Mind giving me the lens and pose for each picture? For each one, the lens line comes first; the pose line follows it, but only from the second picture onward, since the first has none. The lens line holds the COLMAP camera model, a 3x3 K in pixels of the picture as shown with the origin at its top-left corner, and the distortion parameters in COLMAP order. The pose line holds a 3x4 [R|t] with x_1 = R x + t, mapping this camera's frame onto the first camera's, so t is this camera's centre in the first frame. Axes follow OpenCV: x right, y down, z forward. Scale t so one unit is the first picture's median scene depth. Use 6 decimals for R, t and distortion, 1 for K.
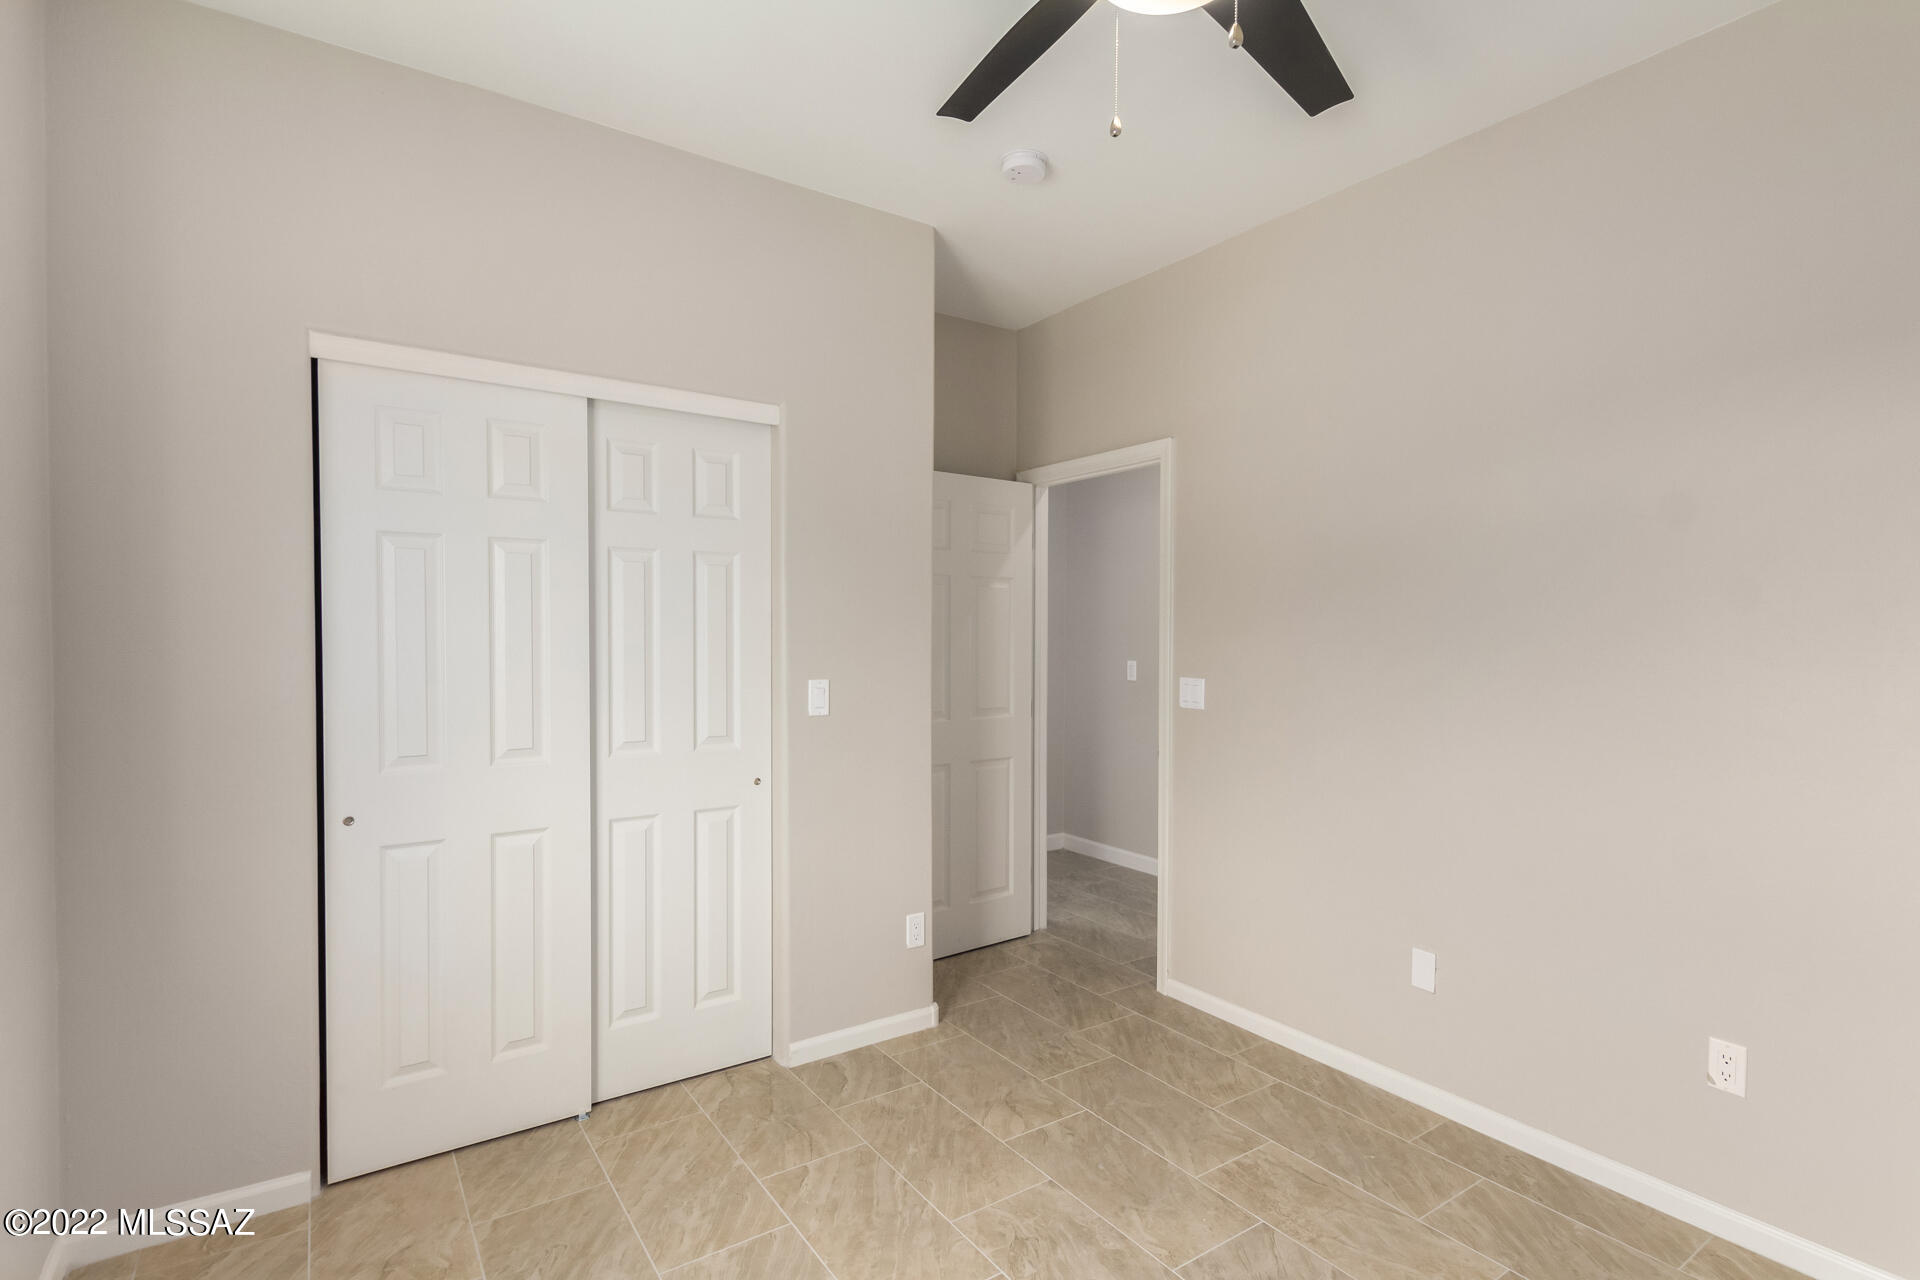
lens RADIAL K [[933.3, 0, 967.0], [0, 933.3, 654.4], [0, 0, 1]] dist [-0.000953, 0.000334]
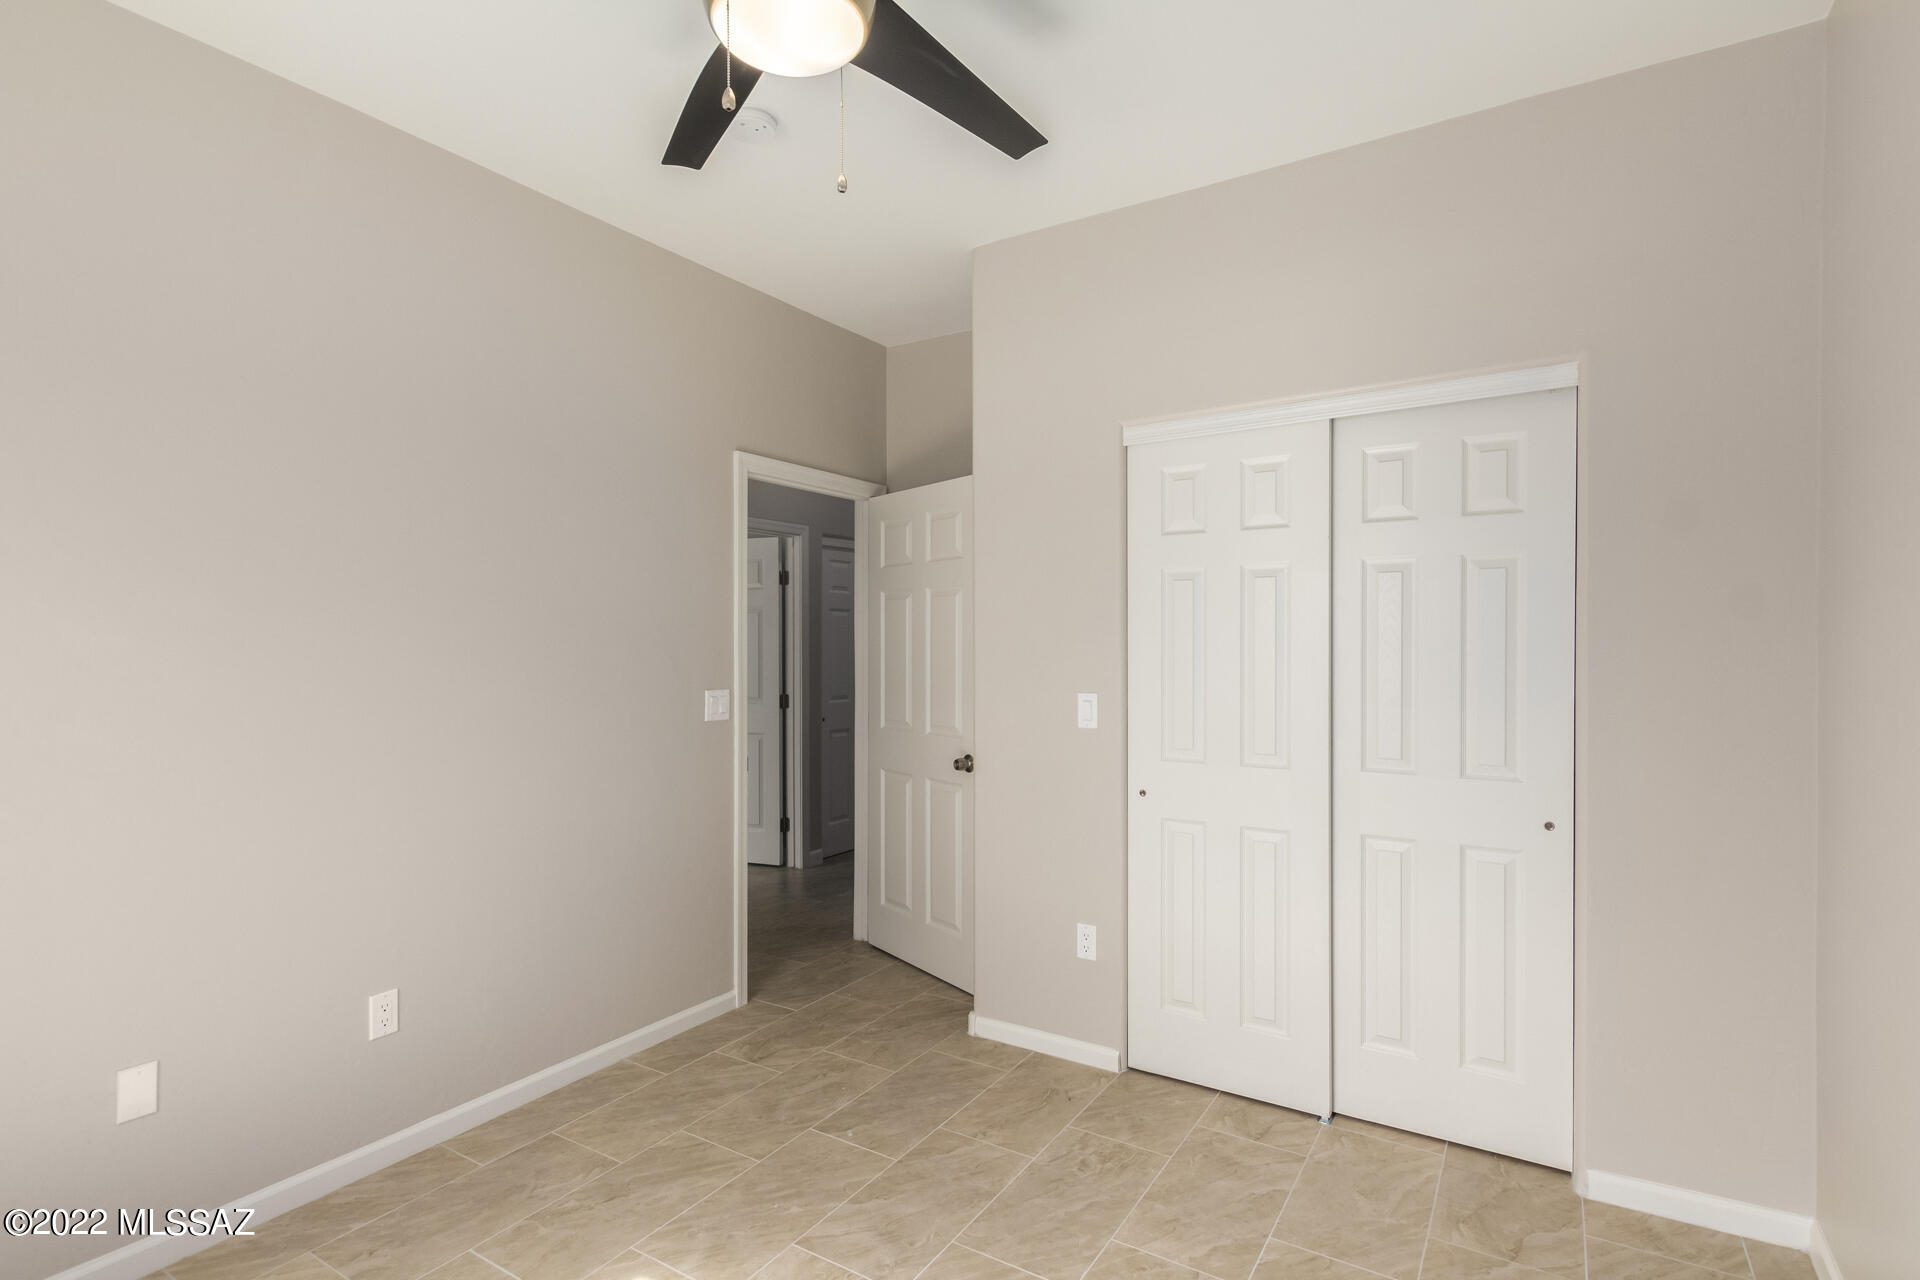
lens RADIAL K [[933.3, 0, 966.0], [0, 933.3, 635.8], [0, 0, 1]] dist [-0.000953, 0.000334]
pose [[0.372812, -0.019017, -0.927712, 0.398824], [-0.009564, 0.999658, -0.024335, -0.006142], [0.927858, 0.017945, 0.372503, 0.245987]]
